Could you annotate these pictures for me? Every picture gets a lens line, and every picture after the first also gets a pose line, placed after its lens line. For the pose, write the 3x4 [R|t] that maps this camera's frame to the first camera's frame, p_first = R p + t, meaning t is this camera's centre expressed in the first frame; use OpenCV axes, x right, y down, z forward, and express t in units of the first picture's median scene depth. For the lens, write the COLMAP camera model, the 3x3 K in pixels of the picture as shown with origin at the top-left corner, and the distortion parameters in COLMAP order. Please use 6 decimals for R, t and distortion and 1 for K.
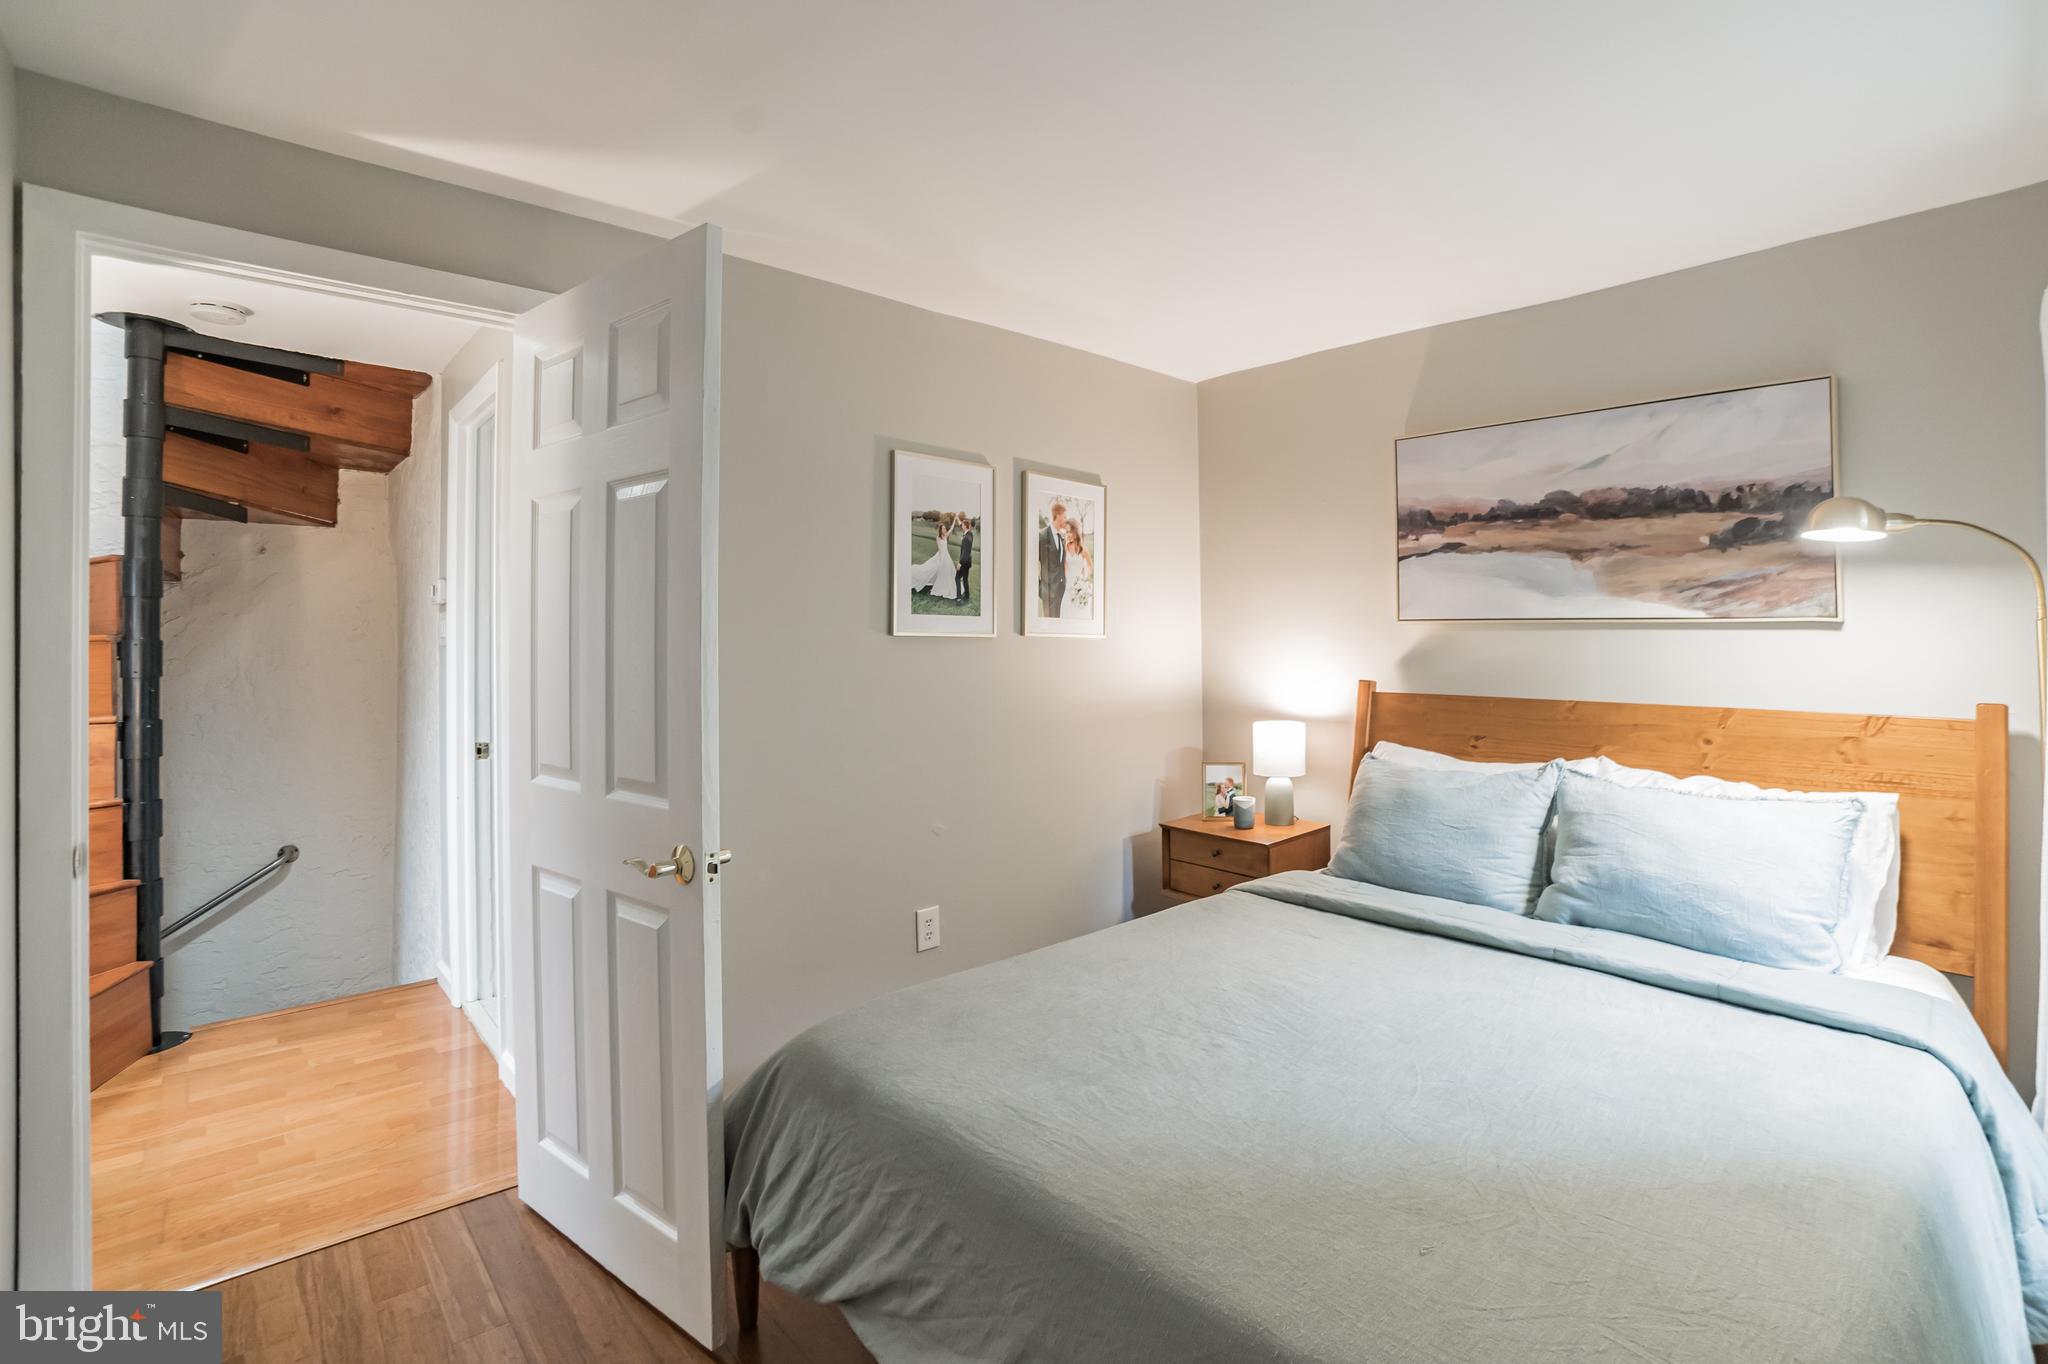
lens RADIAL K [[920.6, 0, 1052.8], [0, 920.6, 655.6], [0, 0, 1]] dist [-0.058215, 0.026910]
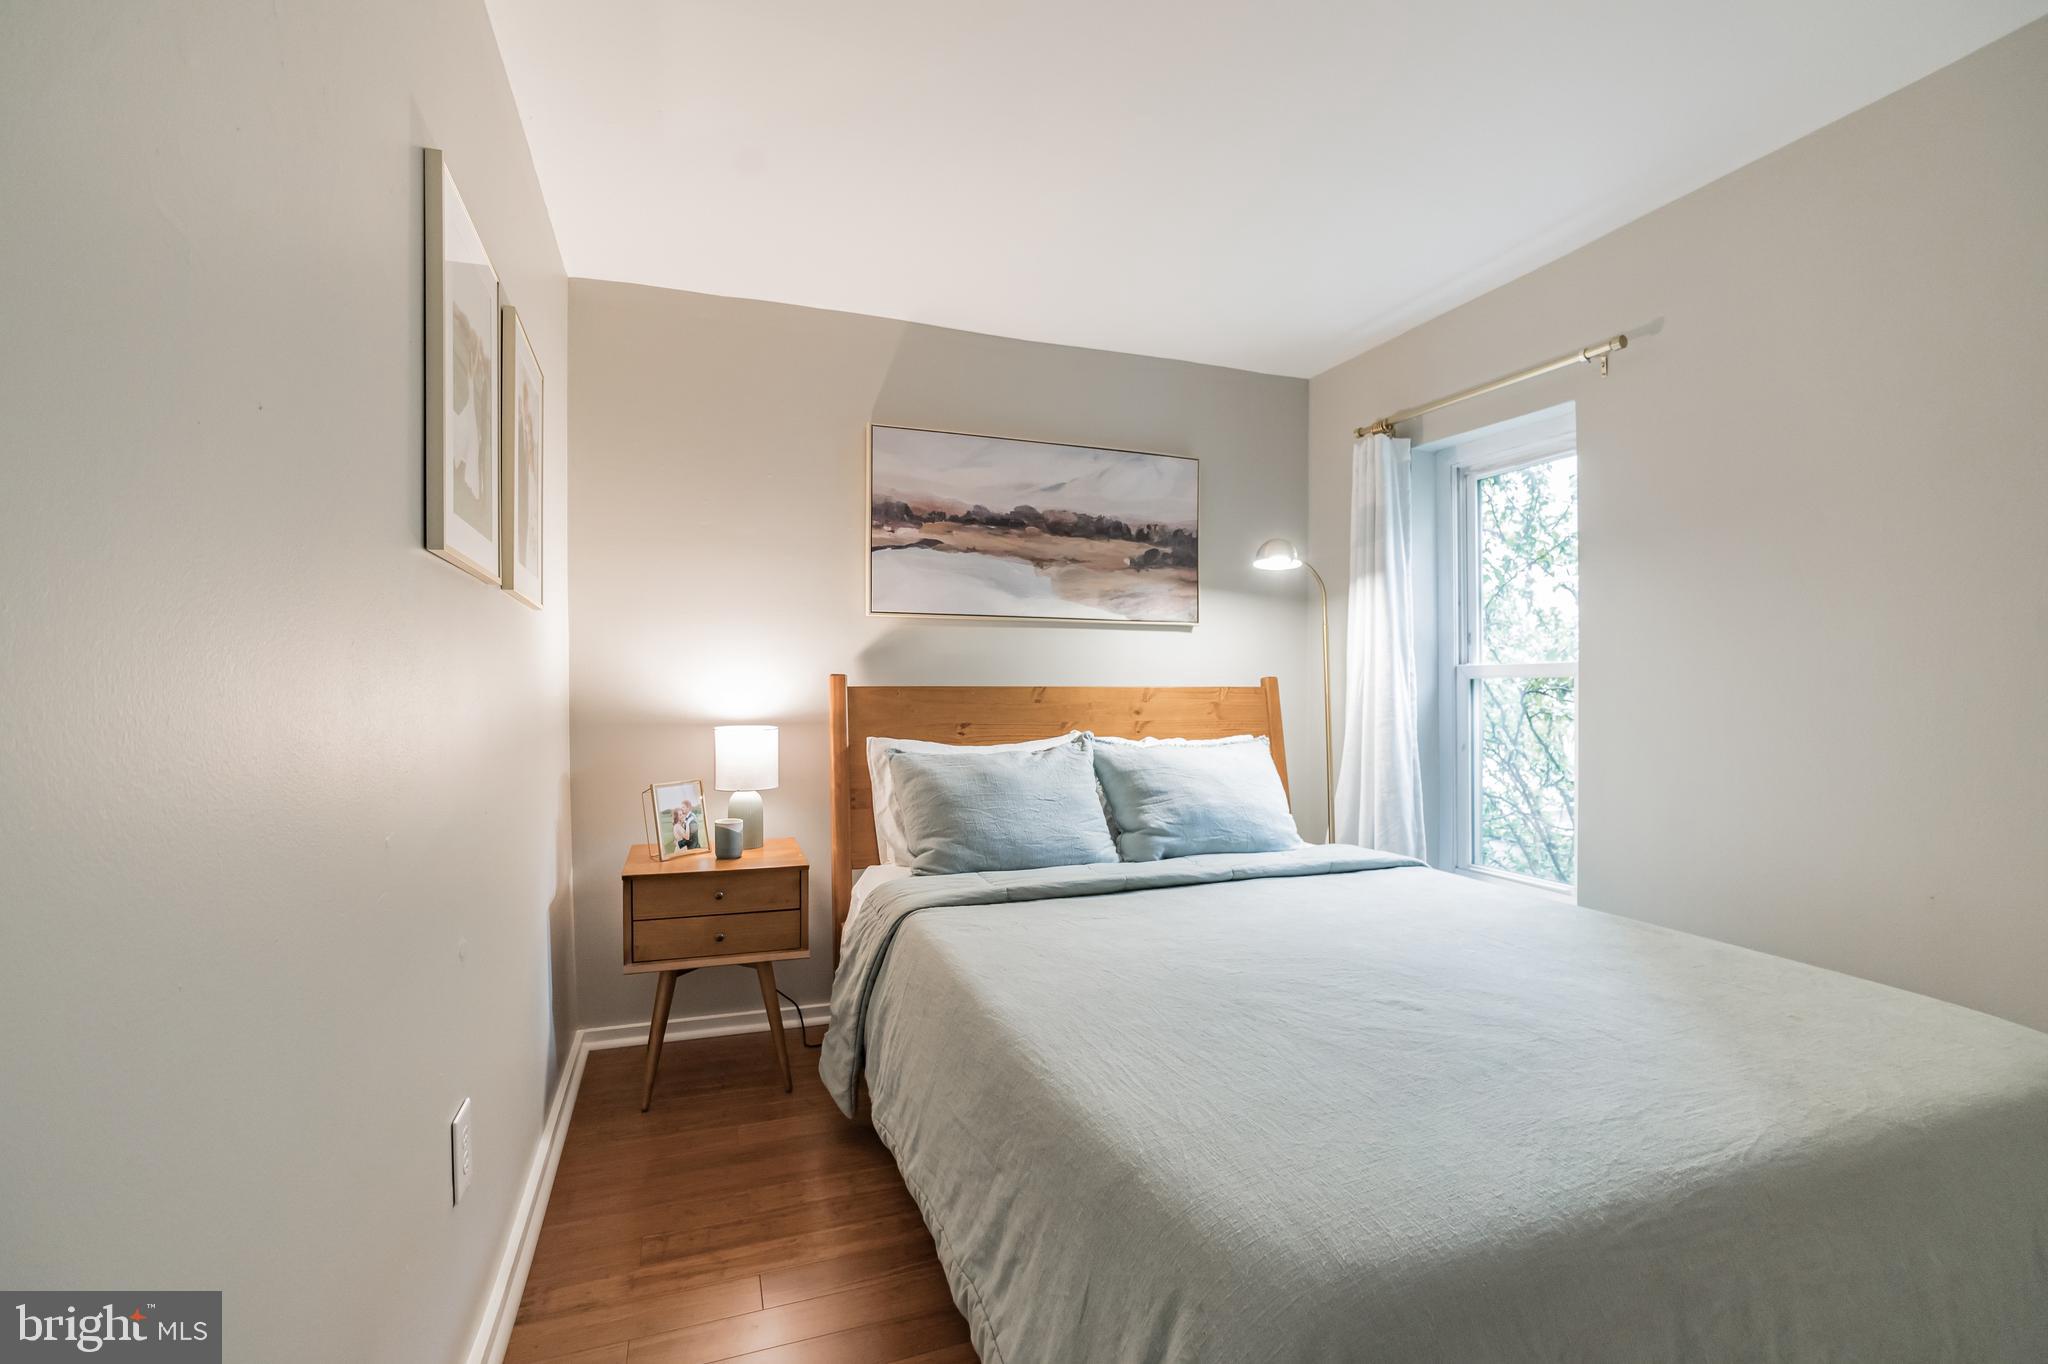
lens RADIAL K [[860.3, 0, 1039.4], [0, 860.3, 687.7], [0, 0, 1]] dist [-0.023981, 0.012824]
pose [[0.416477, -0.003763, 0.909138, -0.438825], [0.012006, 0.999927, -0.001362, 0.052726], [-0.909067, 0.011482, 0.416492, 0.534091]]
